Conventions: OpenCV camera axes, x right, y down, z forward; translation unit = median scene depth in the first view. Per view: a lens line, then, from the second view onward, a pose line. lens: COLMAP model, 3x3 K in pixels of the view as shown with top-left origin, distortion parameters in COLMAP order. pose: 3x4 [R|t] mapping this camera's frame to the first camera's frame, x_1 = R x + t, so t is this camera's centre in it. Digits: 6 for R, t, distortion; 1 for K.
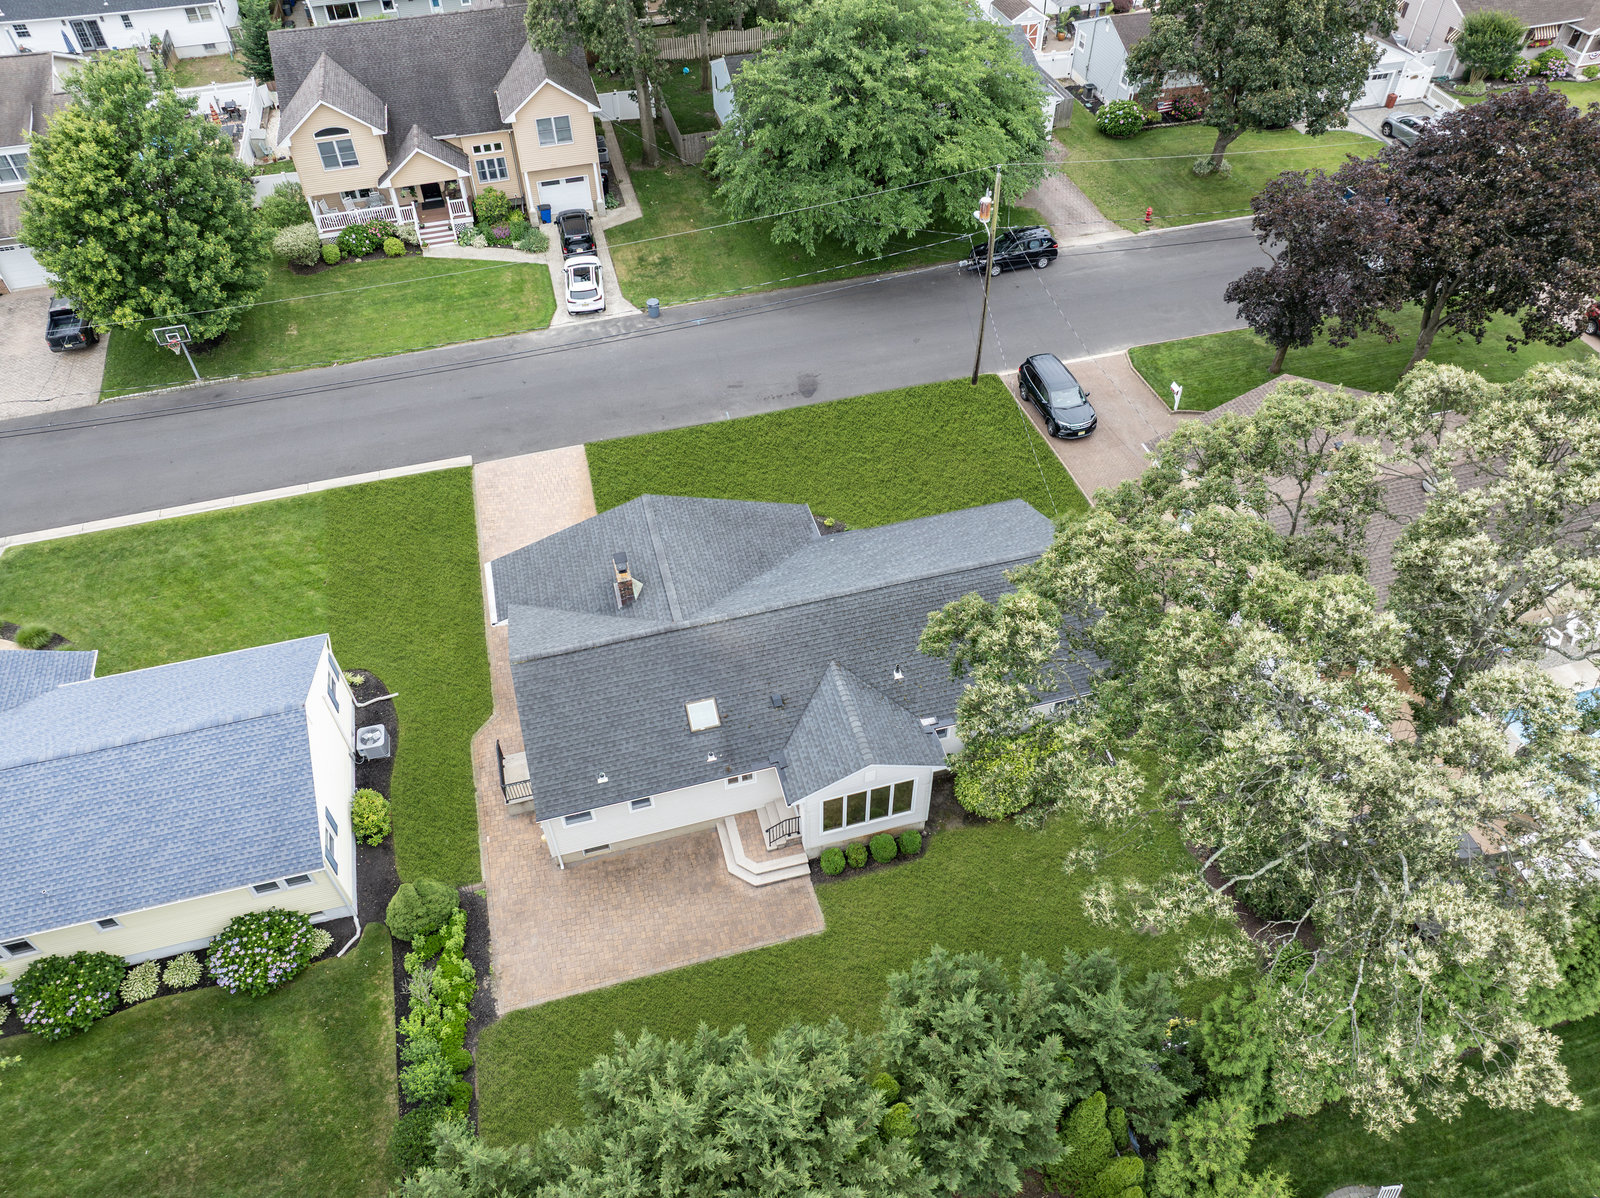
lens RADIAL K [[1129.9, 0, 809.4], [0, 1129.9, 591.6], [0, 0, 1]] dist [-0.032049, -0.010445]
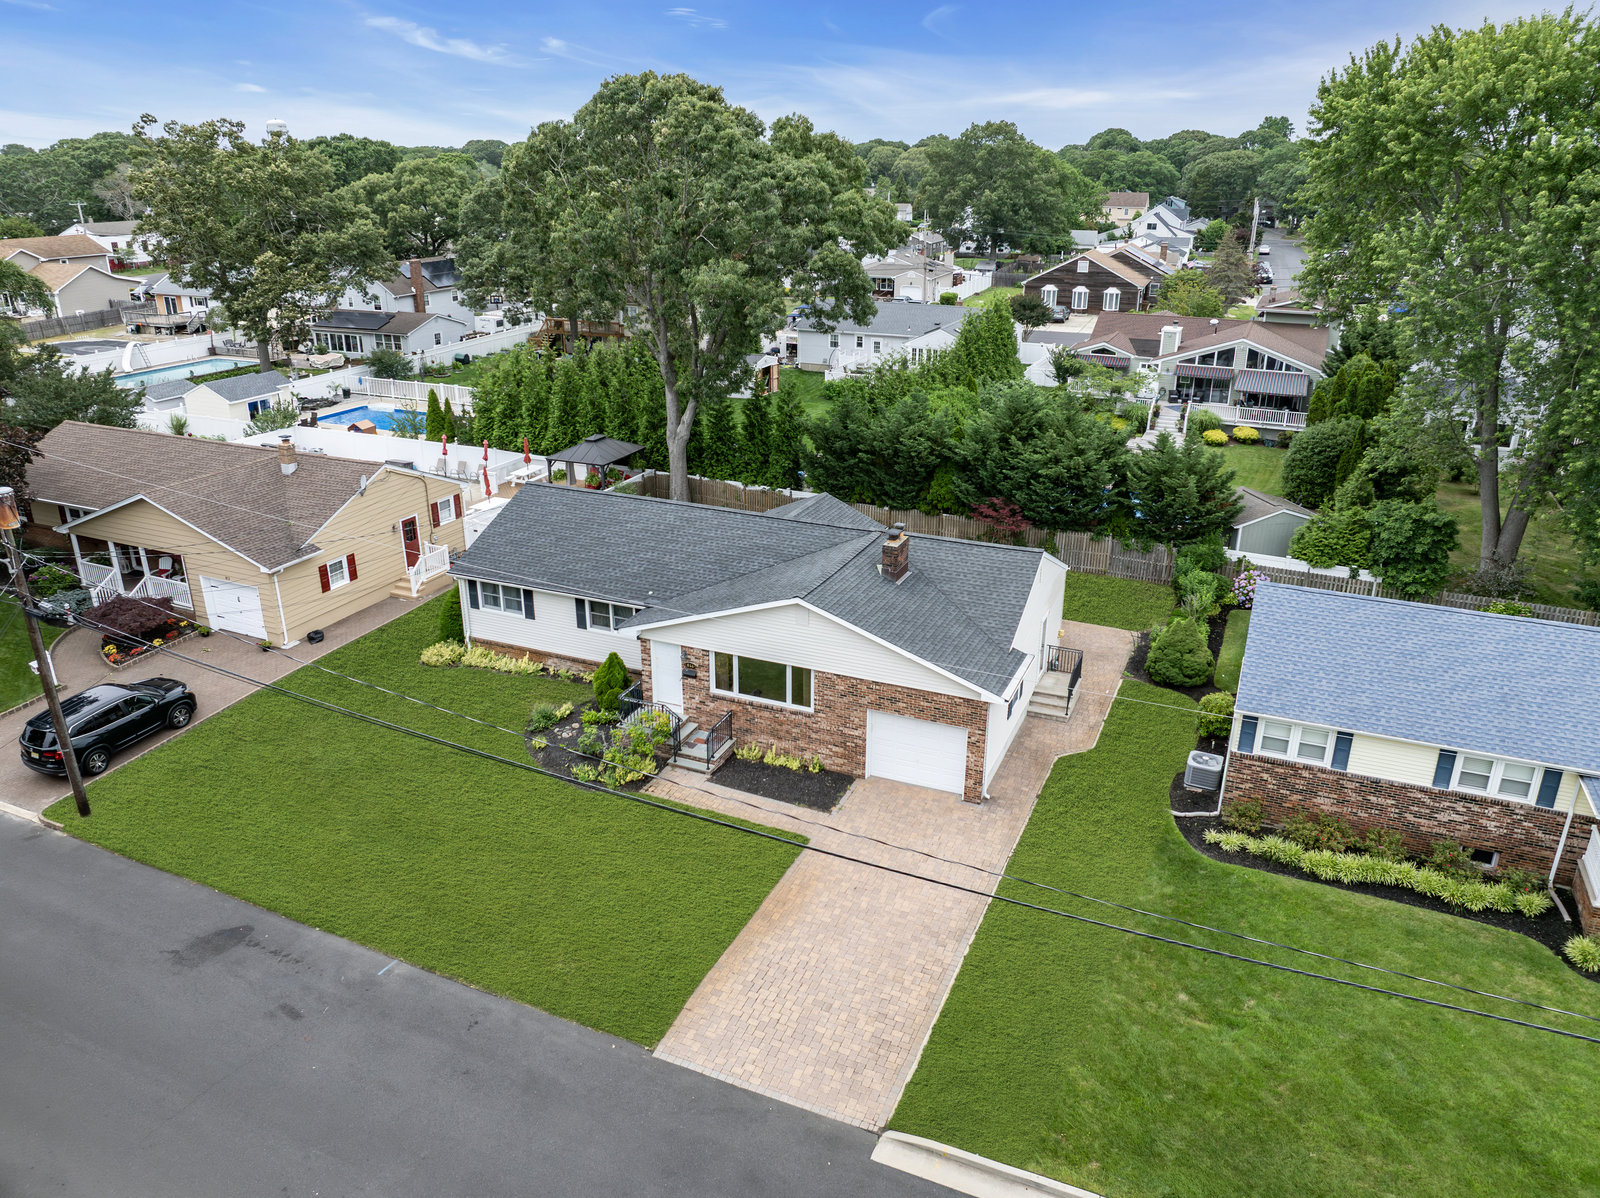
lens RADIAL K [[1129.9, 0, 809.4], [0, 1129.9, 591.6], [0, 0, 1]] dist [-0.032049, -0.010445]
pose [[-0.776340, -0.218474, 0.591241, -0.448383], [0.458088, 0.448746, 0.767321, -0.499290], [-0.432957, 0.866543, -0.248299, 0.877872]]
